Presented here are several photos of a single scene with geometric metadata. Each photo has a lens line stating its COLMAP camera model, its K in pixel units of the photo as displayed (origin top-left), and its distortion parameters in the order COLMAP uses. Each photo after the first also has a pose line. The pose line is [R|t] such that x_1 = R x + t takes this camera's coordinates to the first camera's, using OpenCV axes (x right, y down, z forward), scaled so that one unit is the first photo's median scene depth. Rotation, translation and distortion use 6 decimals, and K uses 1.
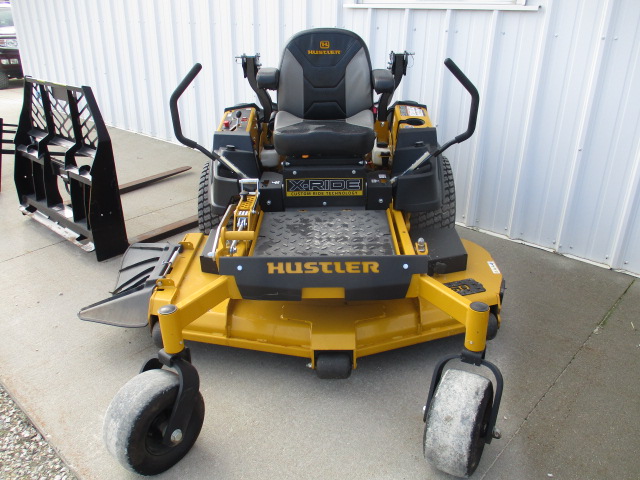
lens RADIAL K [[538.1, 0, 320.0], [0, 538.1, 240.0], [0, 0, 1]] dist [-0.012160, -0.001372]
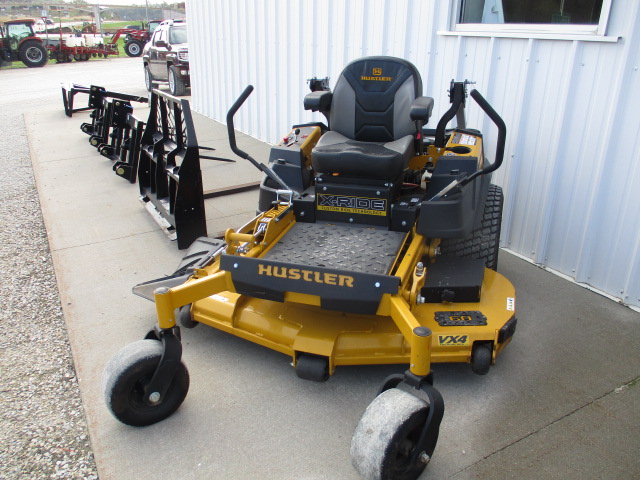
lens RADIAL K [[538.1, 0, 320.0], [0, 538.1, 240.0], [0, 0, 1]] dist [-0.012160, -0.001372]
pose [[0.950093, 0.120146, -0.287904, 0.268605], [-0.128356, 0.991680, -0.009738, -0.010555], [0.284339, 0.046206, 0.957610, -0.034166]]
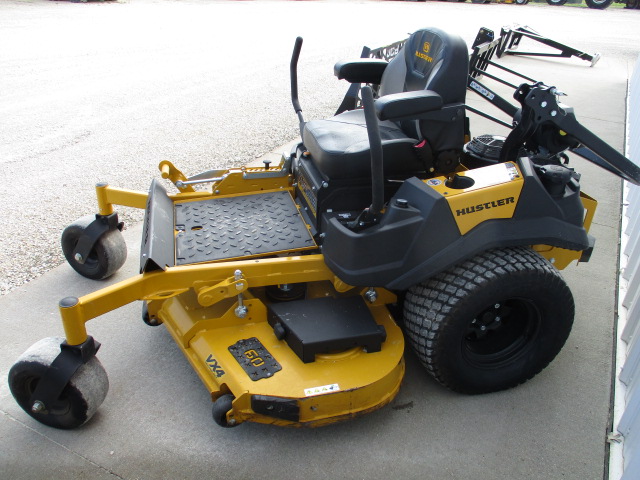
lens RADIAL K [[538.1, 0, 320.0], [0, 538.1, 240.0], [0, 0, 1]] dist [-0.012160, -0.001372]
pose [[0.244333, 0.470396, -0.847956, 0.846711], [-0.416662, 0.840547, 0.346227, -0.363191], [0.875611, 0.268717, 0.401369, 0.683209]]
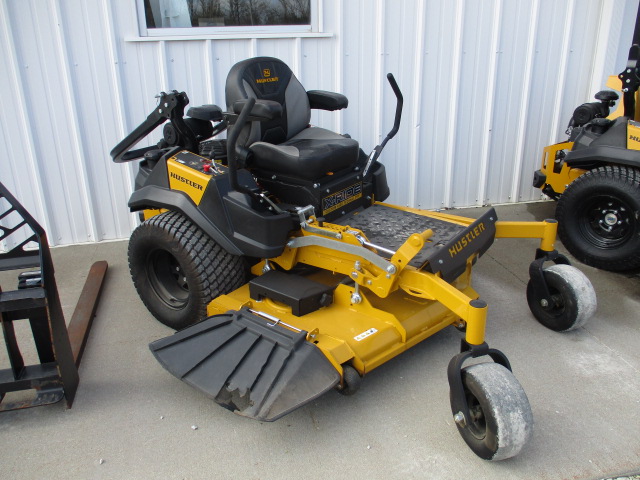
lens RADIAL K [[538.1, 0, 320.0], [0, 538.1, 240.0], [0, 0, 1]] dist [-0.012160, -0.001372]
pose [[0.569159, -0.308183, 0.762287, -0.887924], [0.349517, 0.929850, 0.114960, -0.162521], [-0.744242, 0.201002, 0.636948, 0.364107]]
